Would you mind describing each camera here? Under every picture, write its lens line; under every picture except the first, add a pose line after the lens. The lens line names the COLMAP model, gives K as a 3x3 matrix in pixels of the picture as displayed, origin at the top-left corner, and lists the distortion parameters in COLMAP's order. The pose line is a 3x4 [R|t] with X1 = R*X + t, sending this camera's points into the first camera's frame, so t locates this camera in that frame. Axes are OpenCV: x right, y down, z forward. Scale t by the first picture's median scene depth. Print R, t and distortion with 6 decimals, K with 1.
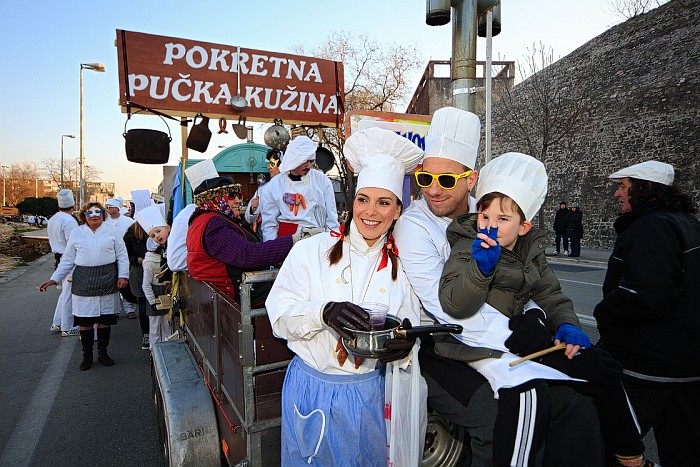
lens RADIAL K [[416.1, 0, 349.8], [0, 416.1, 231.9], [0, 0, 1]] dist [0.001071, 0.000410]
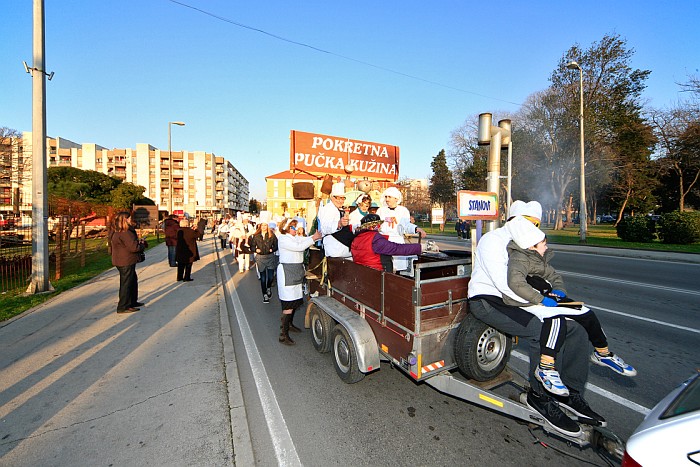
lens RADIAL K [[264.7, 0, 352.6], [0, 264.7, 219.4], [0, 0, 1]] dist [-0.001345, -0.000060]
pose [[0.999434, 0.033544, -0.002685, -0.228127], [-0.033640, 0.997953, -0.054389, -0.019010], [0.000855, 0.054449, 0.998516, -0.163365]]
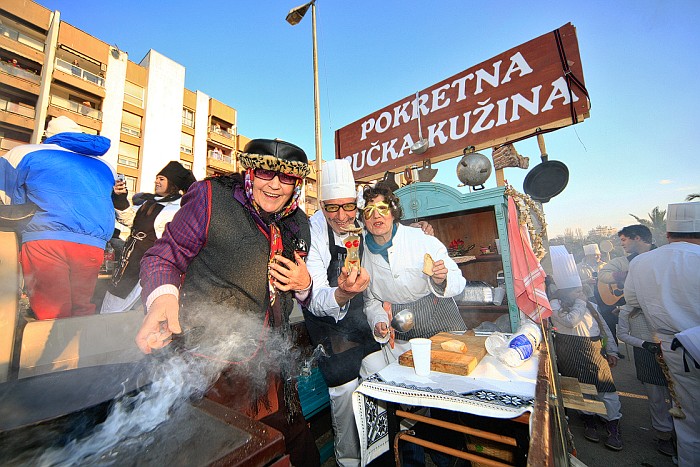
lens RADIAL K [[277.9, 0, 348.7], [0, 277.9, 223.3], [0, 0, 1]] dist [-0.000385, -0.000087]
pose [[0.430791, -0.148996, -0.890067, 0.183860], [-0.011573, 0.985283, -0.170537, -0.037023], [0.902378, 0.083766, 0.422727, 0.602095]]
